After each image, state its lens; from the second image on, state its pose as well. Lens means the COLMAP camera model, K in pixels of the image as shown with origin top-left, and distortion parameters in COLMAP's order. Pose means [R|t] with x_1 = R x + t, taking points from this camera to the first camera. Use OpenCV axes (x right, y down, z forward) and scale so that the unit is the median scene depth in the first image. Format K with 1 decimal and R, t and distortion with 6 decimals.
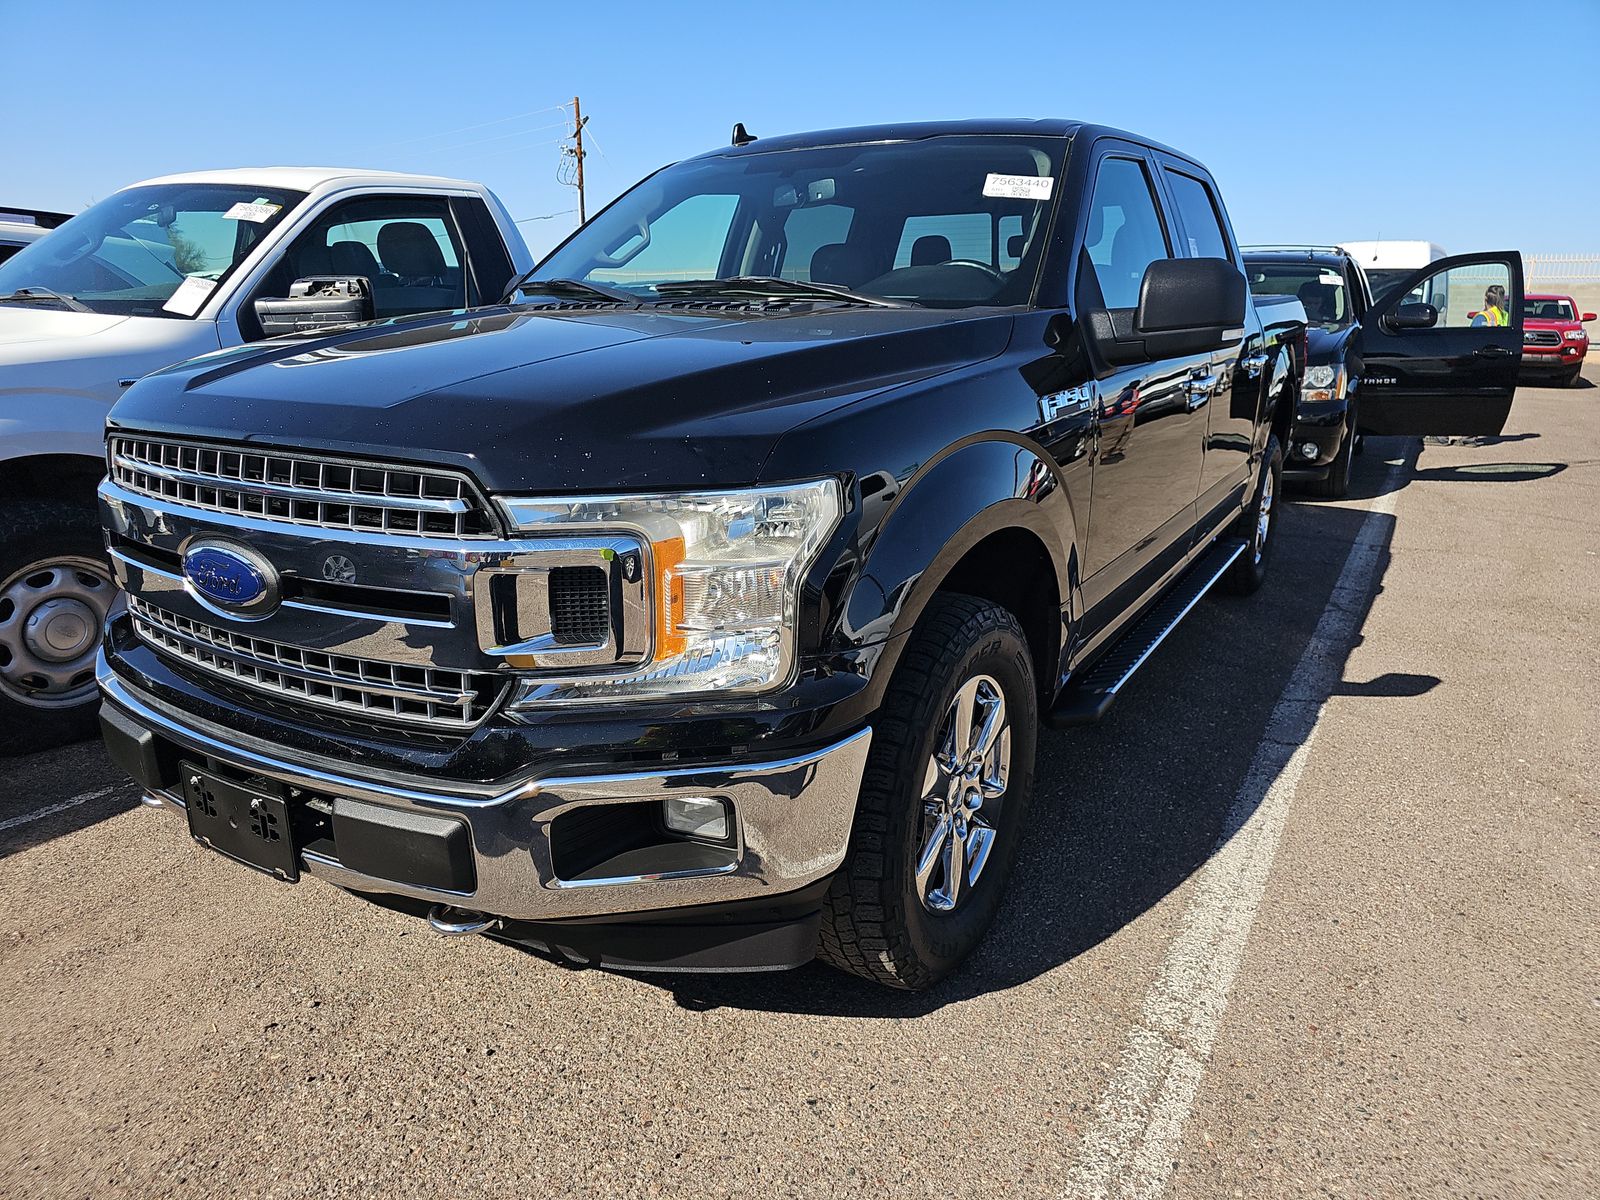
lens RADIAL K [[1053.2, 0, 789.7], [0, 1053.2, 590.9], [0, 0, 1]] dist [0.040300, -0.034109]
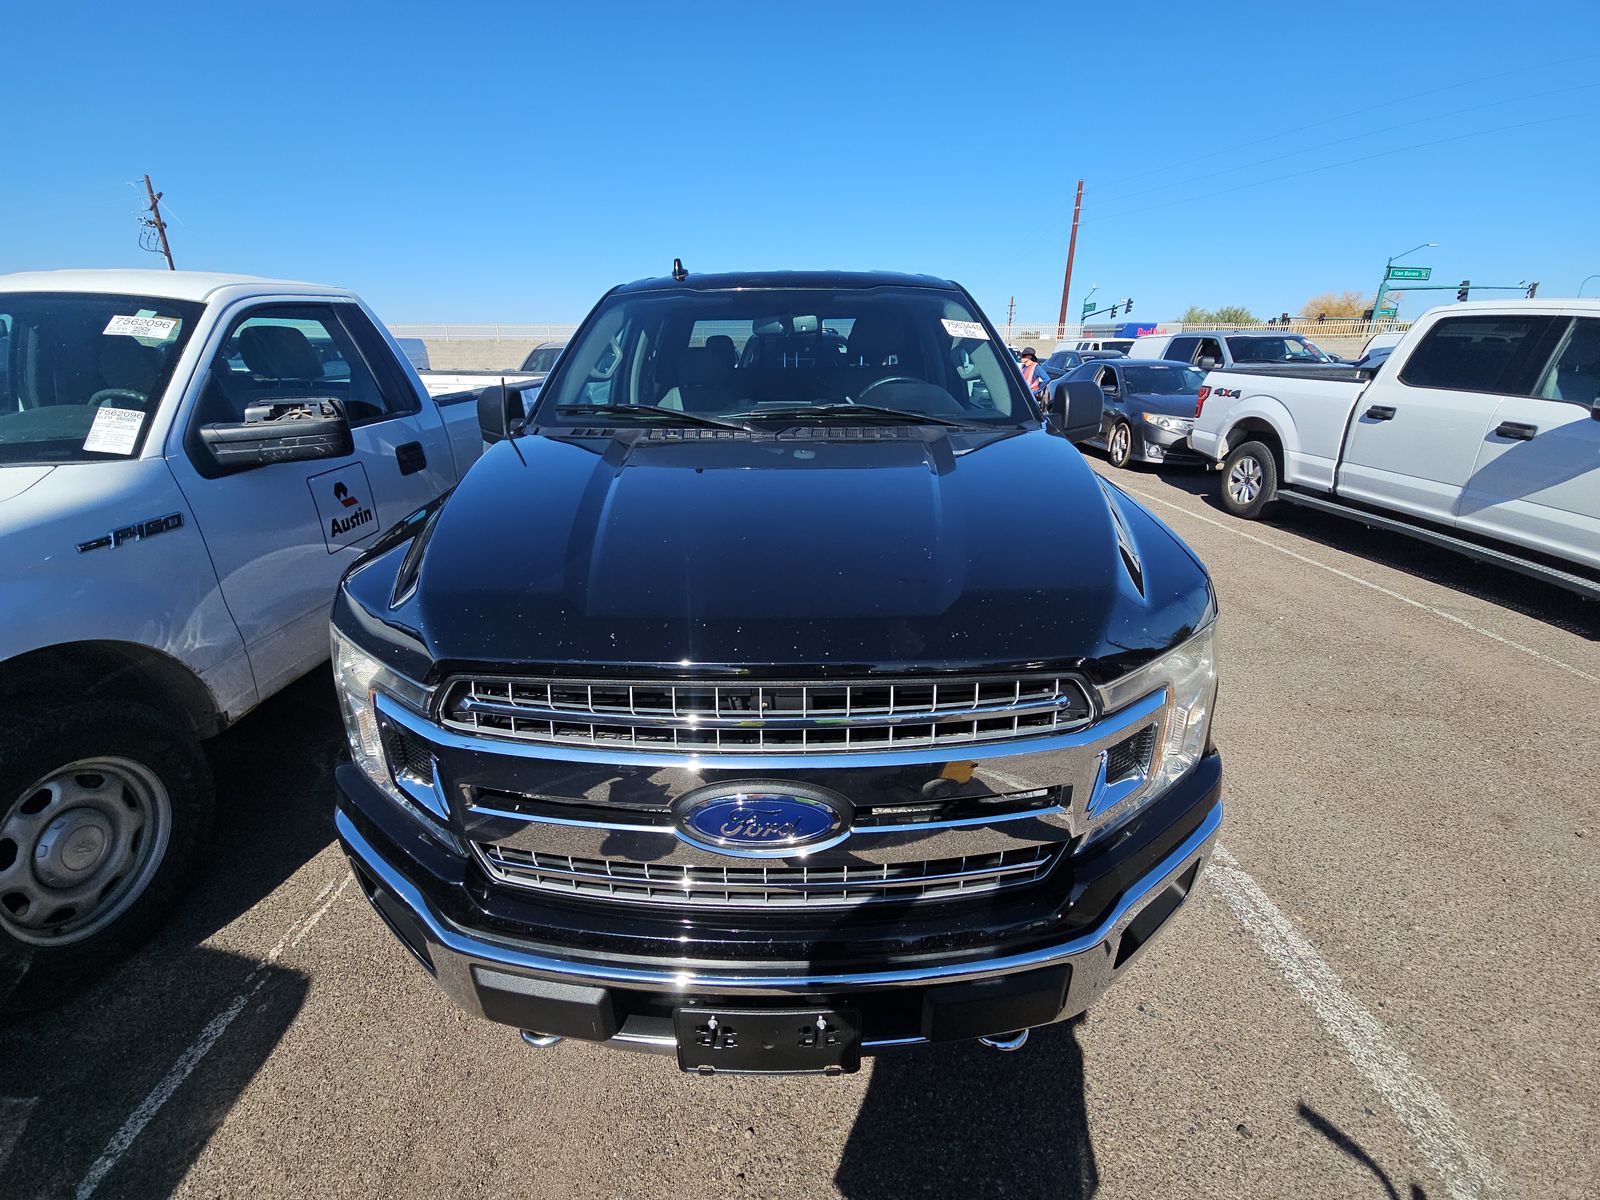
lens RADIAL K [[644.6, 0, 796.7], [0, 644.6, 593.1], [0, 0, 1]] dist [-0.003465, -0.002161]
pose [[0.857352, -0.188950, 0.478796, -0.352270], [0.141124, 0.980831, 0.134369, -0.134165], [-0.495007, -0.047632, 0.867582, 0.248023]]
